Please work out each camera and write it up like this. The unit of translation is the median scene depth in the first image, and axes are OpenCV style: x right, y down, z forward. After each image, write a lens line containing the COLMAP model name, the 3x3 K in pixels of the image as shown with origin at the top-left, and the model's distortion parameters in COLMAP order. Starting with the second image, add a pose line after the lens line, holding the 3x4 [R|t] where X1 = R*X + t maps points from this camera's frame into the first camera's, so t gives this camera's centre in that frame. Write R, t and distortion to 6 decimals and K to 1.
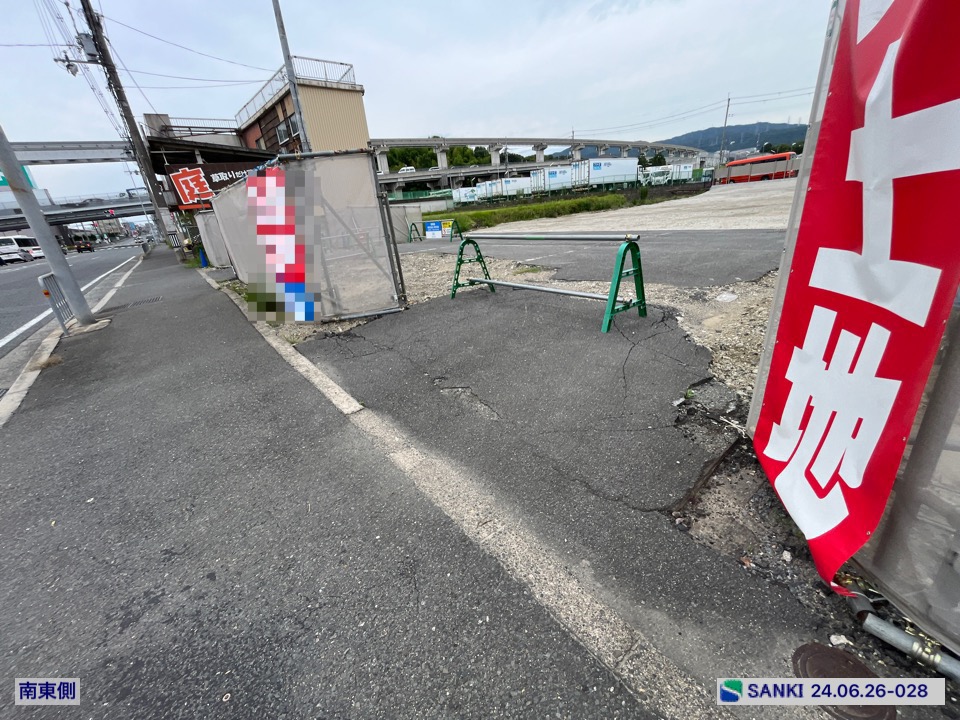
lens RADIAL K [[385.8, 0, 475.2], [0, 385.8, 360.2], [0, 0, 1]] dist [-0.001065, -0.000029]
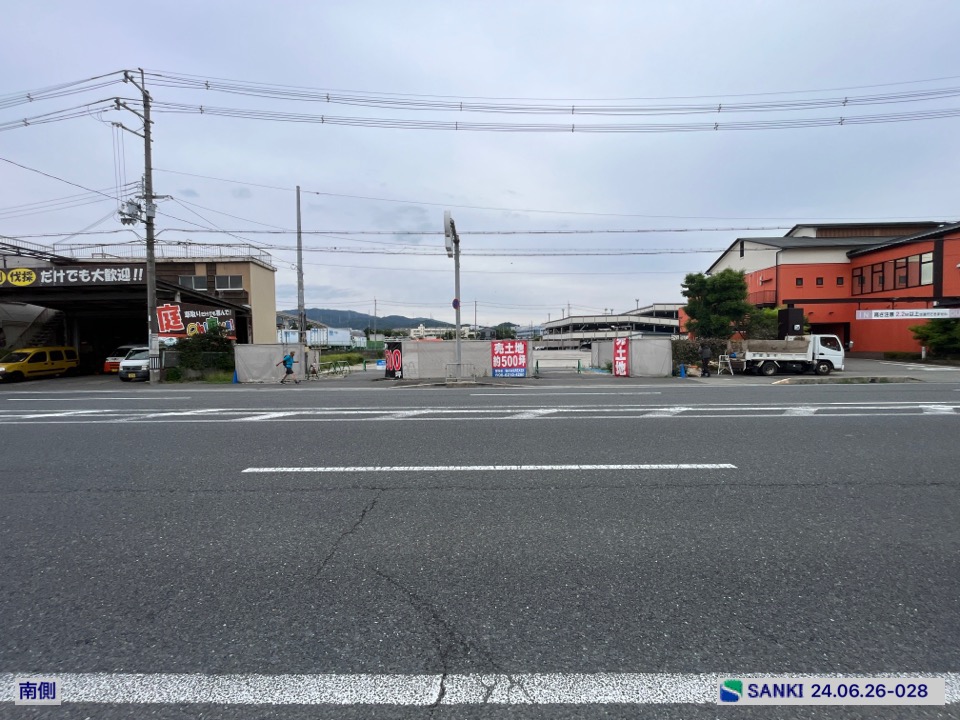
lens RADIAL K [[385.8, 0, 475.2], [0, 385.8, 360.2], [0, 0, 1]] dist [-0.001065, -0.000029]
pose [[0.624333, 0.056759, 0.779094, -0.440113], [0.250731, 0.930024, -0.268680, 0.077905], [-0.739826, 0.363088, 0.566413, -0.104653]]
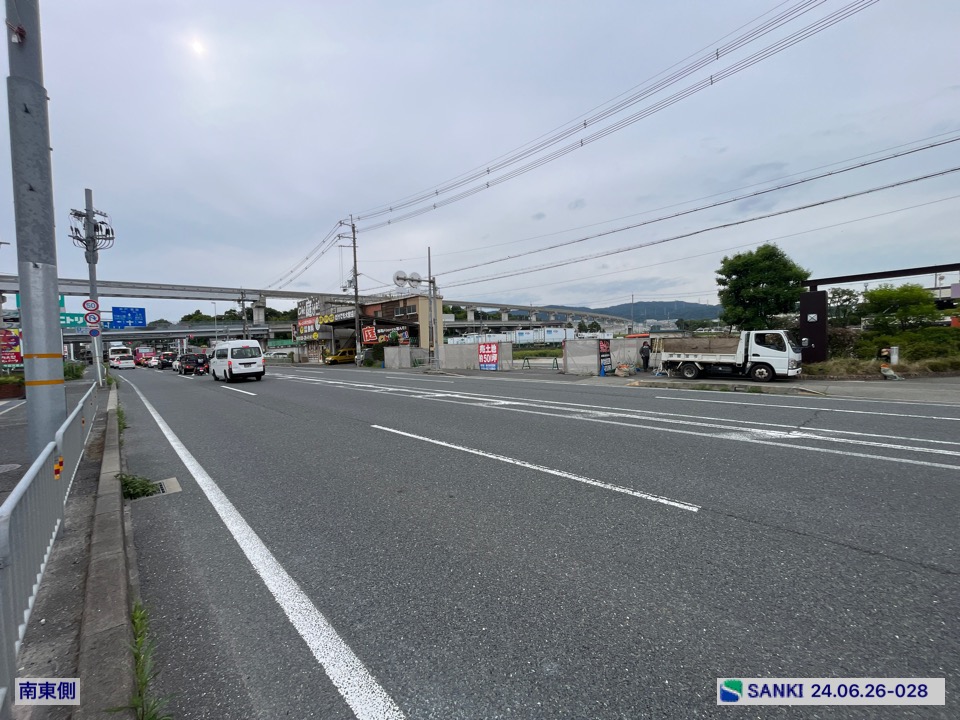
lens RADIAL K [[385.8, 0, 475.2], [0, 385.8, 360.2], [0, 0, 1]] dist [-0.001065, -0.000029]
pose [[0.993720, 0.060679, 0.094015, -0.140665], [-0.024130, 0.936635, -0.349475, 0.184053], [-0.109263, 0.345012, 0.932217, -0.443558]]
